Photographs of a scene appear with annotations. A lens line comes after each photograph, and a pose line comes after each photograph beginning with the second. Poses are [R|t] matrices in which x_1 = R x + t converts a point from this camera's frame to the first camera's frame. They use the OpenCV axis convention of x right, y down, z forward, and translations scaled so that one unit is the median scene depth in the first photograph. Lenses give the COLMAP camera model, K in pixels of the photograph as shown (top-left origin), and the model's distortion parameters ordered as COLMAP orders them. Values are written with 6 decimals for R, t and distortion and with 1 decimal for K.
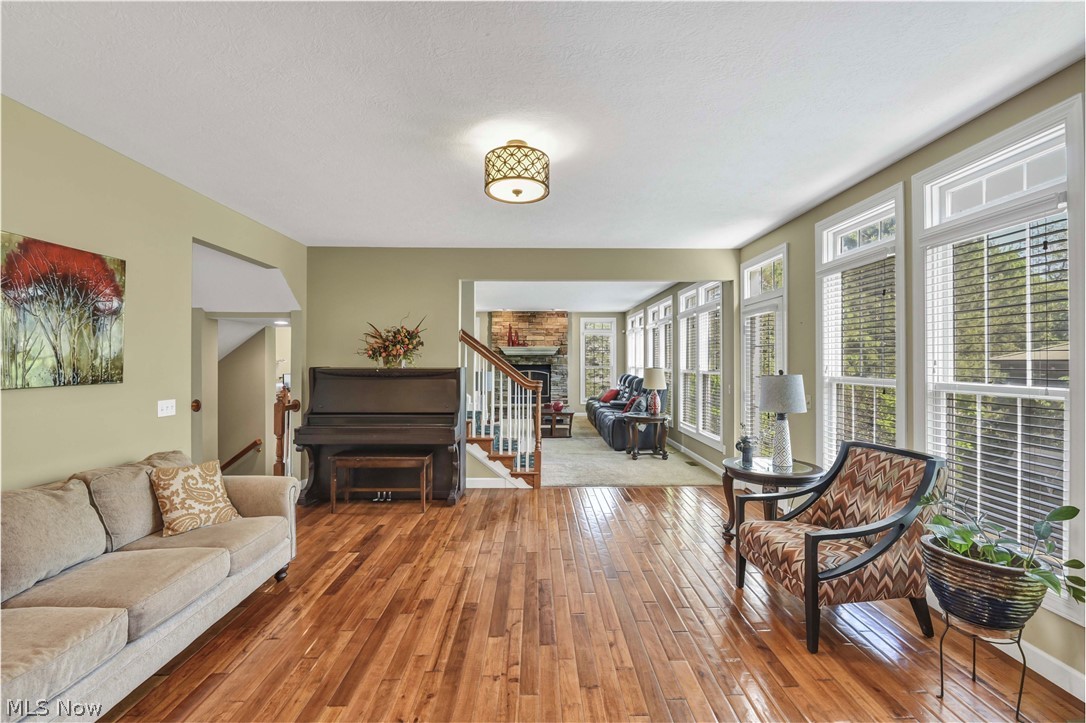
lens RADIAL K [[465.7, 0, 539.8], [0, 465.7, 357.4], [0, 0, 1]] dist [-0.003794, -0.000826]
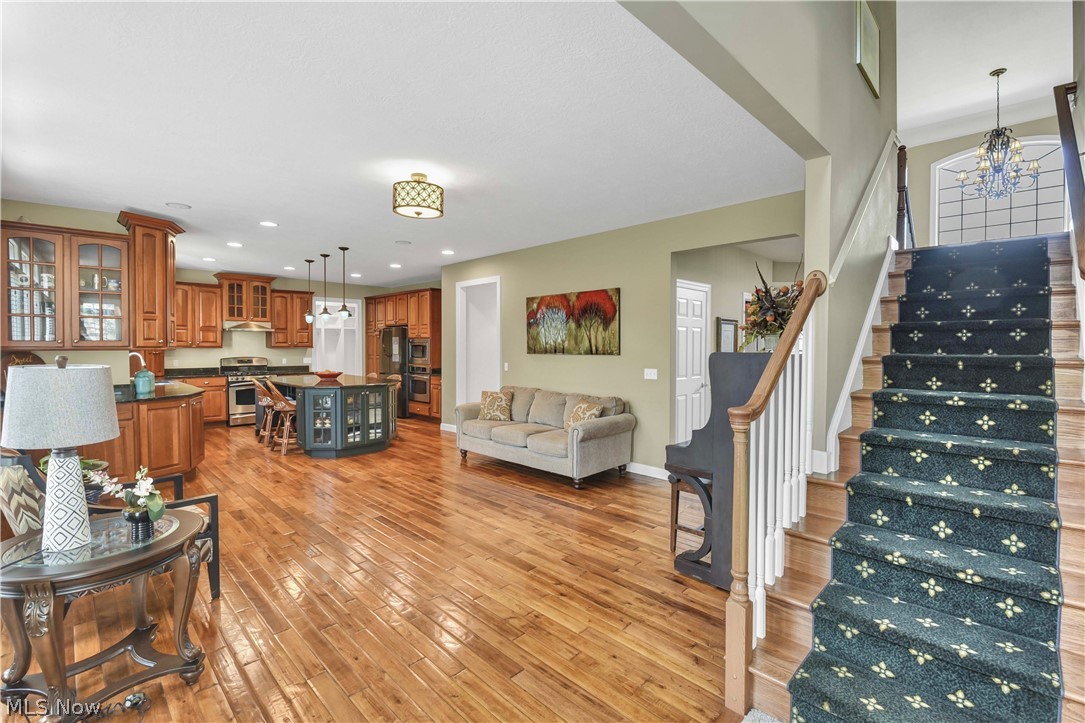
lens RADIAL K [[476.6, 0, 536.1], [0, 476.6, 357.0], [0, 0, 1]] dist [-0.002179, -0.000444]
pose [[-0.711609, 0.013013, -0.702455, 0.665582], [0.001968, 0.999861, 0.016528, 0.030872], [0.702573, 0.010379, -0.711536, 2.186593]]
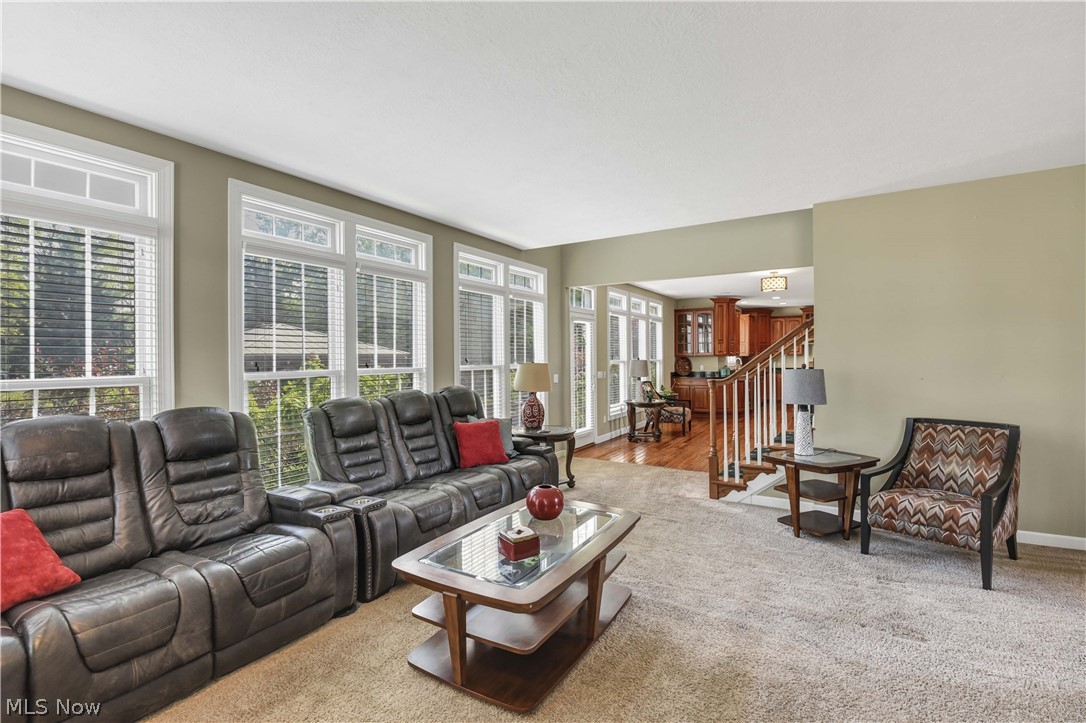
lens RADIAL K [[492.9, 0, 542.9], [0, 492.9, 357.0], [0, 0, 1]] dist [-0.004484, -0.001697]
pose [[-0.851857, 0.001302, 0.523772, -0.381070], [0.000019, 0.999997, -0.002456, 0.044433], [-0.523774, -0.002082, -0.851855, 4.100410]]
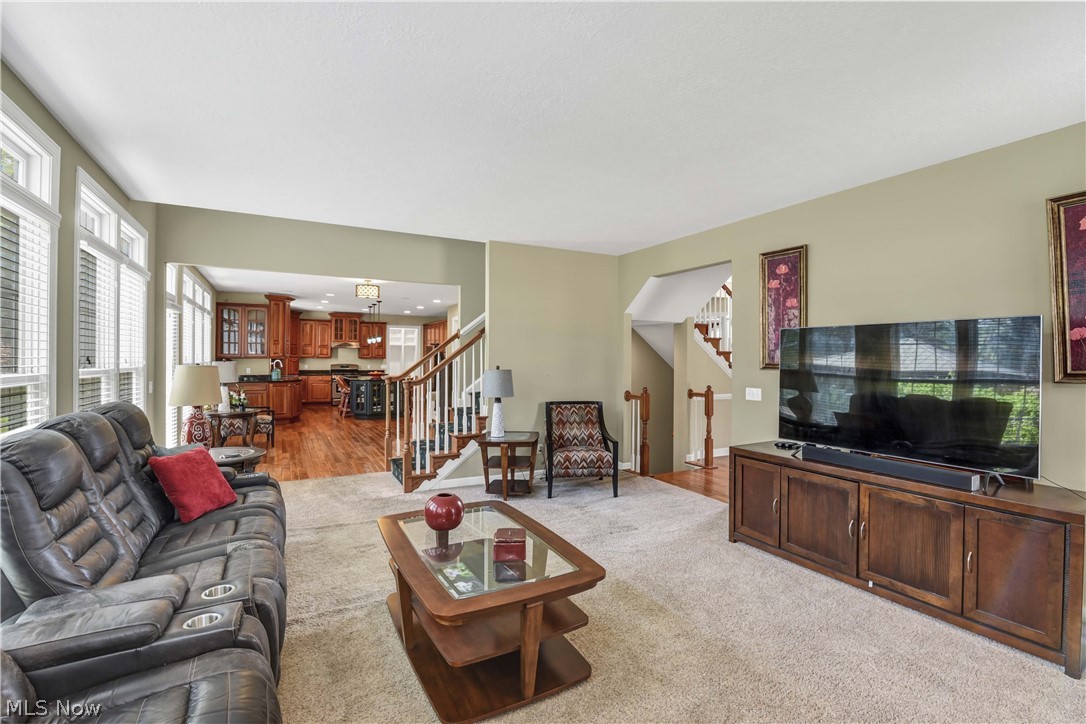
lens RADIAL K [[492.9, 0, 542.9], [0, 492.9, 357.5], [0, 0, 1]] dist [-0.004484, -0.001697]
pose [[-0.883406, -0.009671, -0.468508, 0.418414], [-0.005928, 0.999938, -0.009464, 0.046821], [0.468570, -0.005583, -0.883409, 4.177550]]
